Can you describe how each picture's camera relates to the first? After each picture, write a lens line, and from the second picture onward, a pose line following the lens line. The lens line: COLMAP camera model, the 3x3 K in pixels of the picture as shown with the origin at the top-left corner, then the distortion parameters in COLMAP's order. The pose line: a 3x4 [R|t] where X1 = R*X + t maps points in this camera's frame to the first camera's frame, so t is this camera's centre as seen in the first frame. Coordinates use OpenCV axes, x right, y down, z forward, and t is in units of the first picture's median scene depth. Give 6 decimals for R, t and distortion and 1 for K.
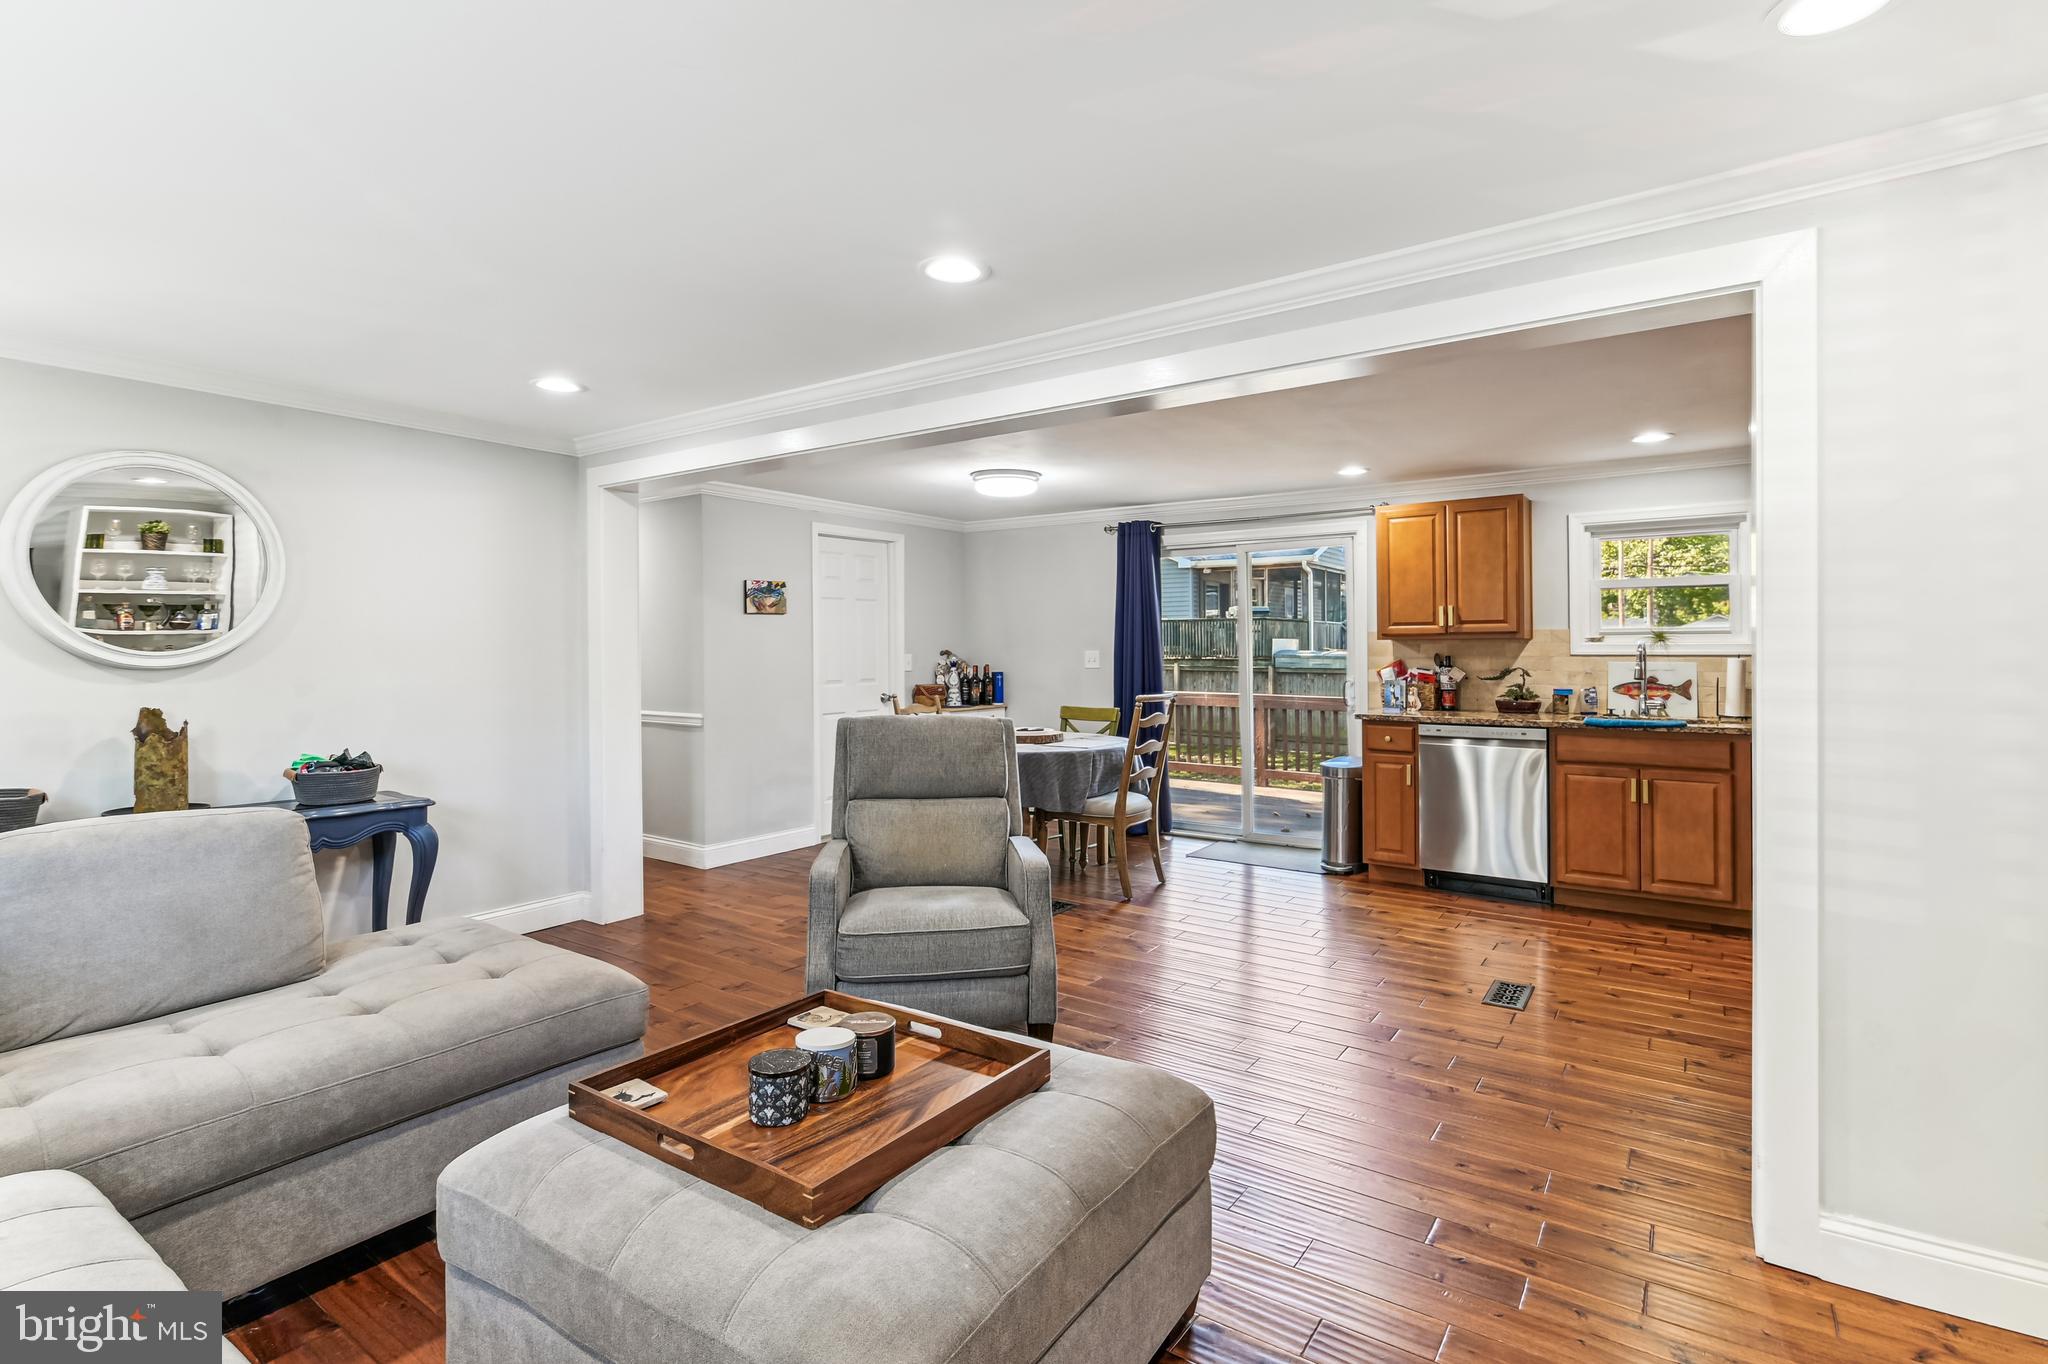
lens RADIAL K [[979.2, 0, 1059.0], [0, 979.2, 639.6], [0, 0, 1]] dist [0.000521, 0.000004]
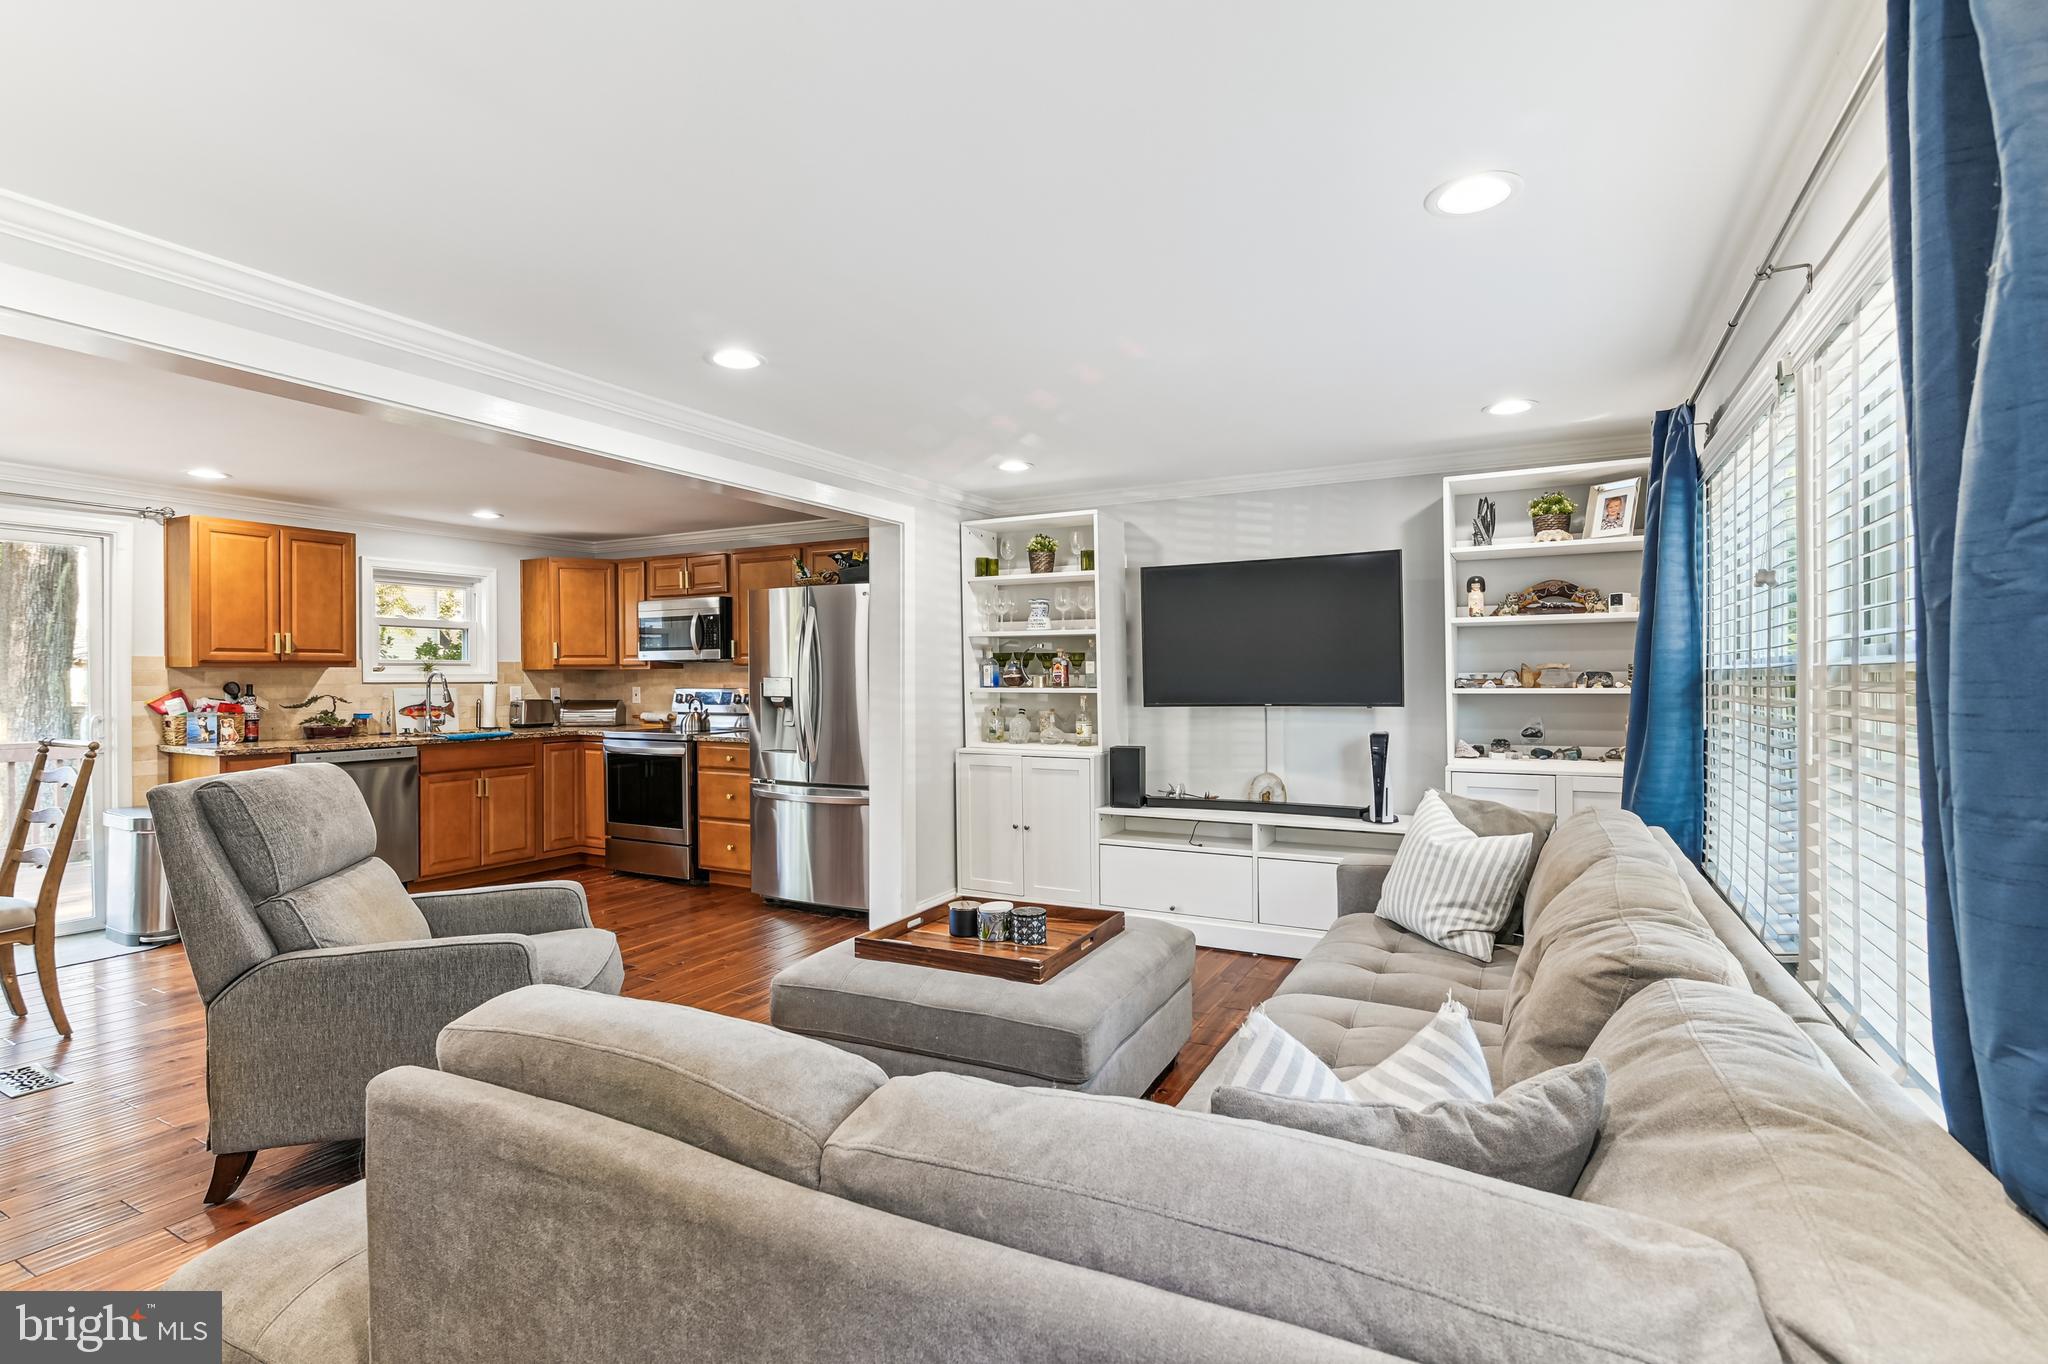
lens RADIAL K [[958.8, 0, 1012.0], [0, 958.8, 679.8], [0, 0, 1]] dist [-0.003964, -0.000656]
pose [[-0.096678, 0.000214, 0.995316, -0.584879], [-0.009036, 0.999959, -0.001092, 0.006247], [-0.995275, -0.009099, -0.096672, 0.343729]]
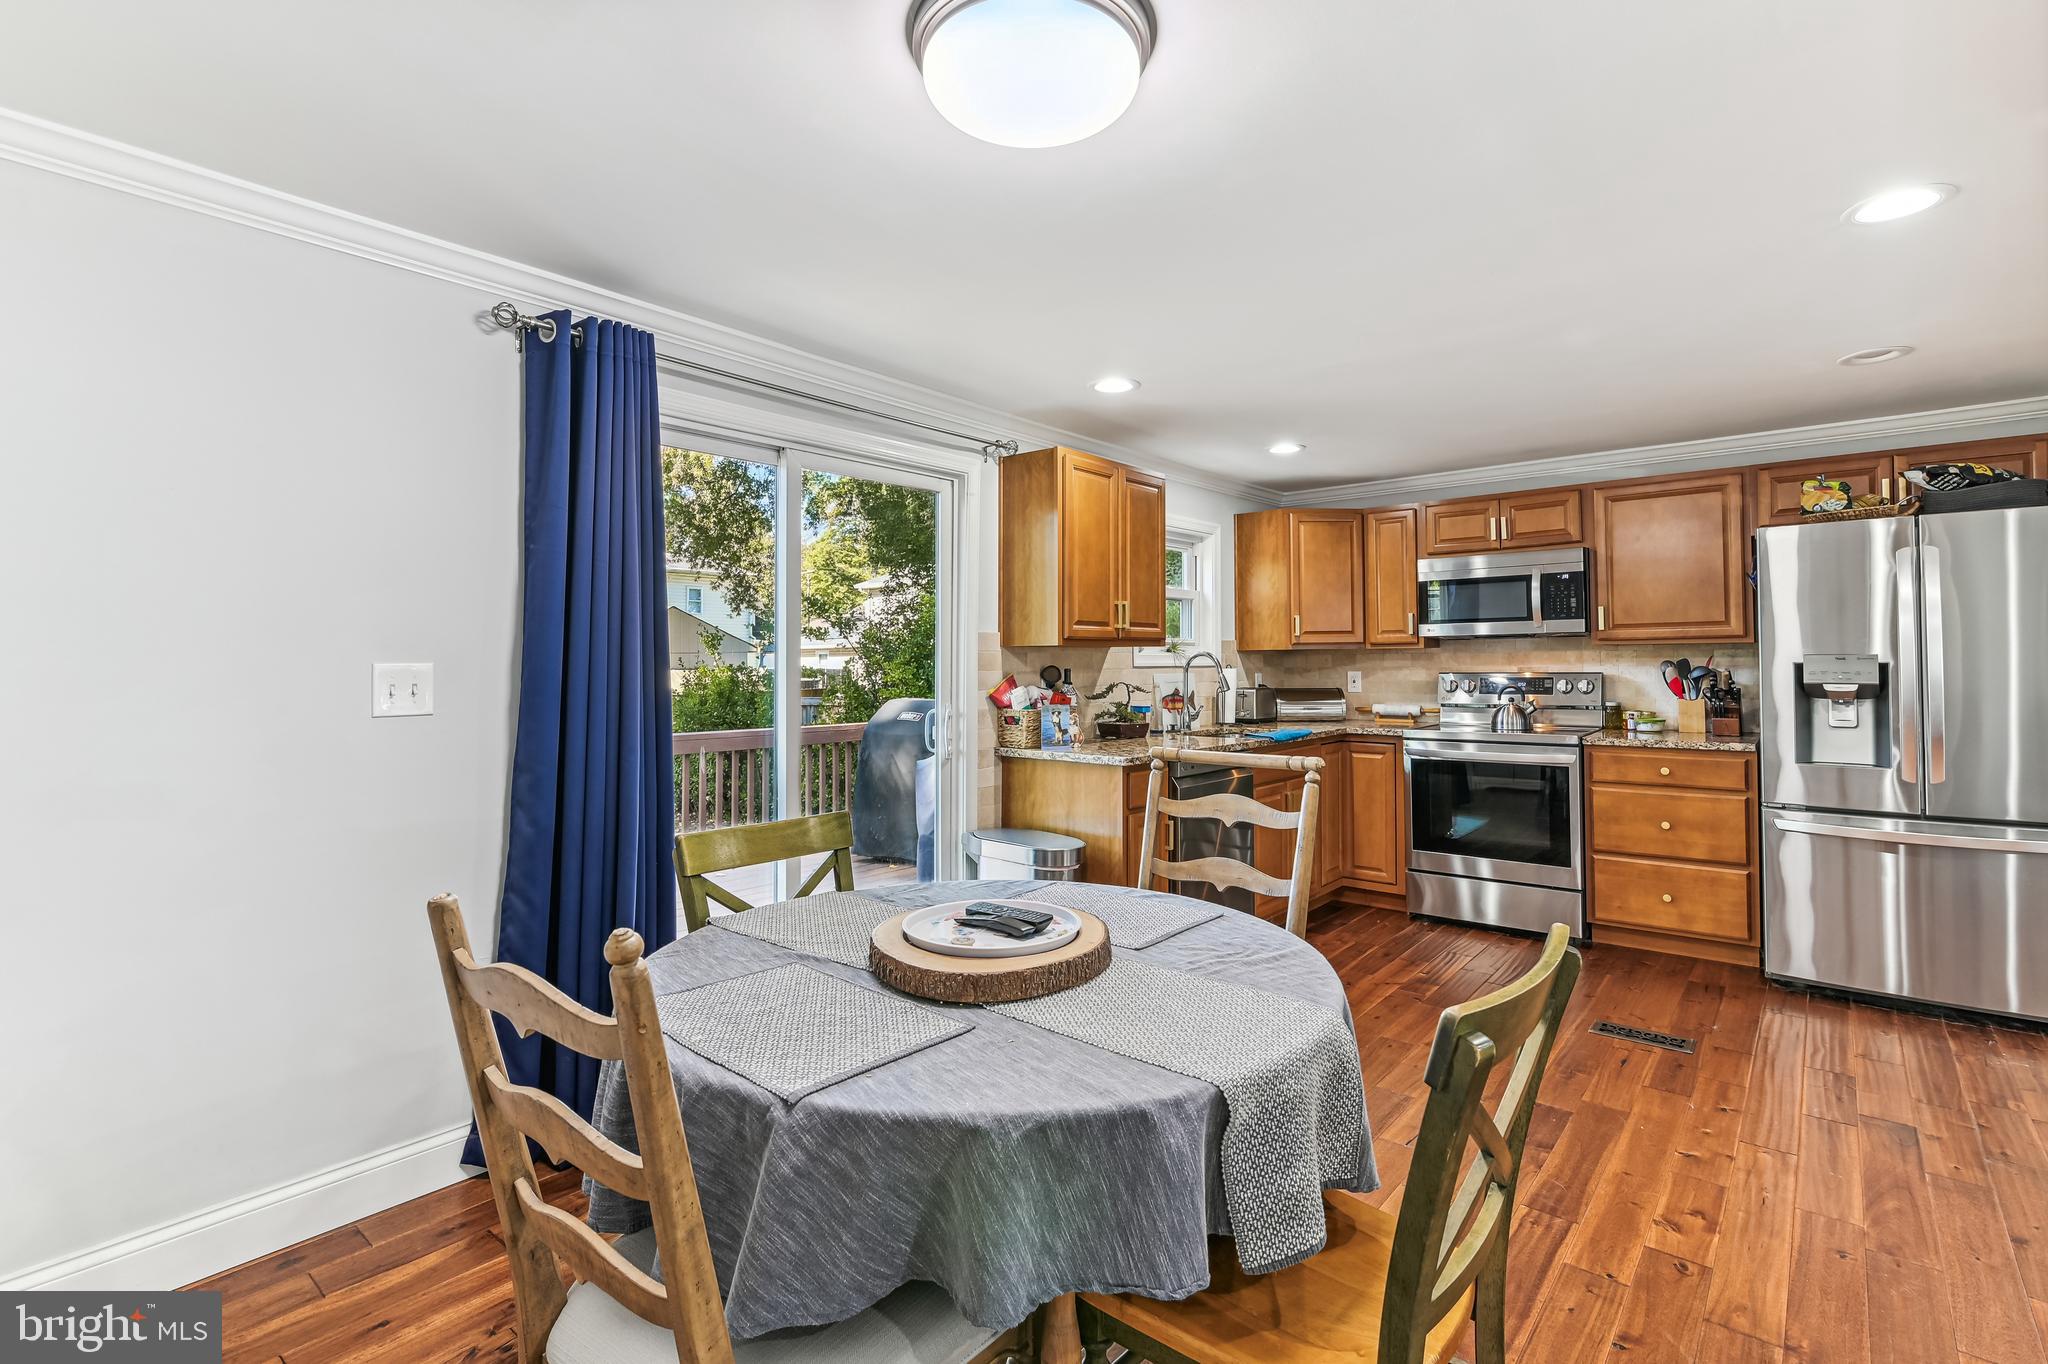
lens RADIAL K [[955.1, 0, 1018.6], [0, 955.1, 655.1], [0, 0, 1]] dist [-0.004565, -0.000715]
pose [[0.109386, 0.012394, 0.993922, -0.316456], [-0.004249, 0.999919, -0.012001, 0.014542], [-0.993990, -0.002910, 0.109430, 0.934573]]
